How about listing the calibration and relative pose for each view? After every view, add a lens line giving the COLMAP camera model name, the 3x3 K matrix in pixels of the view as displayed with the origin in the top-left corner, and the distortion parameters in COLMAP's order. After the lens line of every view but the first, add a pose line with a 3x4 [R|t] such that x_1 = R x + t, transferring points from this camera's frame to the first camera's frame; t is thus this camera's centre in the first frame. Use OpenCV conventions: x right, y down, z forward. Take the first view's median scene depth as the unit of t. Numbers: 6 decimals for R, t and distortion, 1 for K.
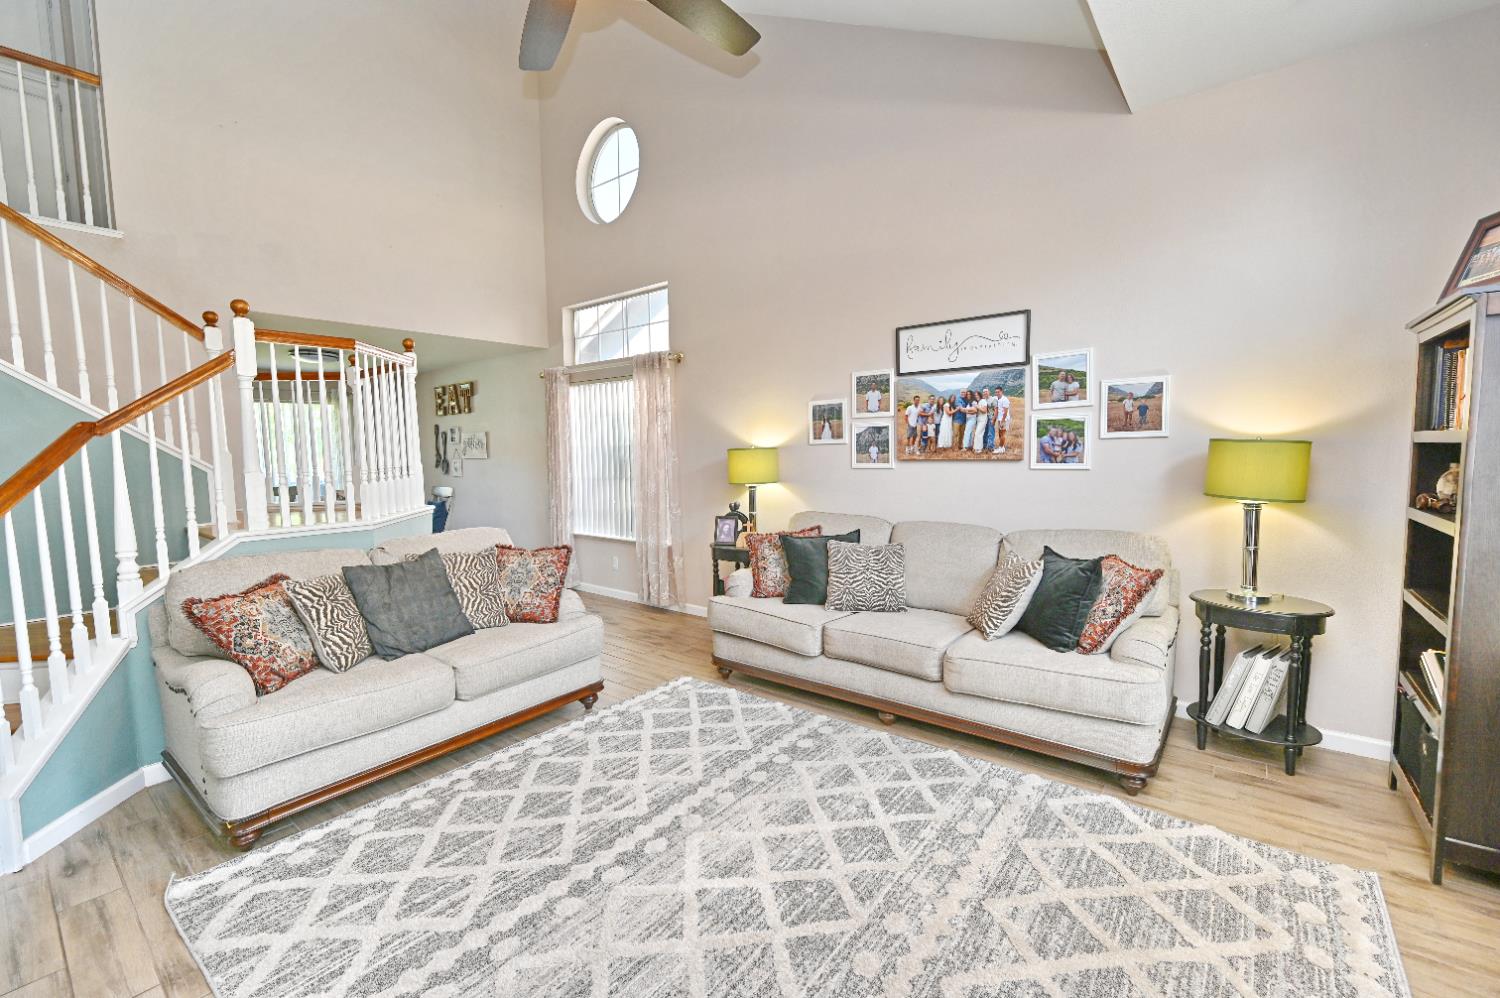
lens RADIAL K [[631.6, 0, 750.0], [0, 631.6, 499.0], [0, 0, 1]] dist [-0.001597, -0.000190]
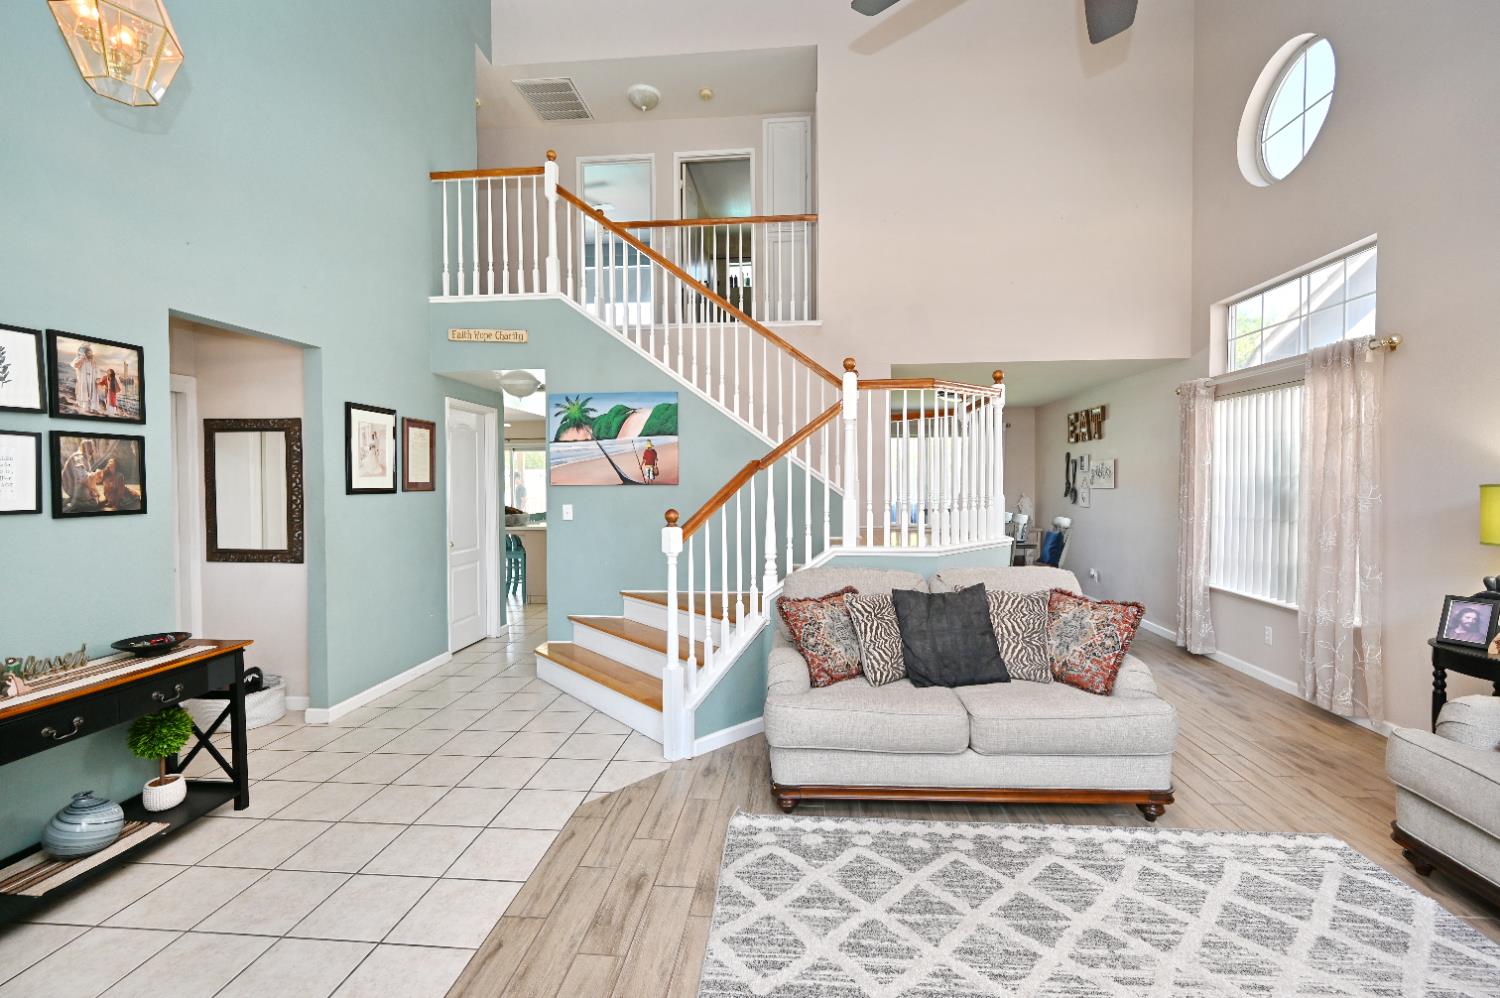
lens RADIAL K [[631.6, 0, 750.0], [0, 631.6, 499.0], [0, 0, 1]] dist [-0.001597, -0.000190]
pose [[0.562712, 0.035680, -0.825883, 0.101192], [-0.069962, 0.997539, -0.004572, -0.022974], [0.823687, 0.060354, 0.563823, 0.160541]]
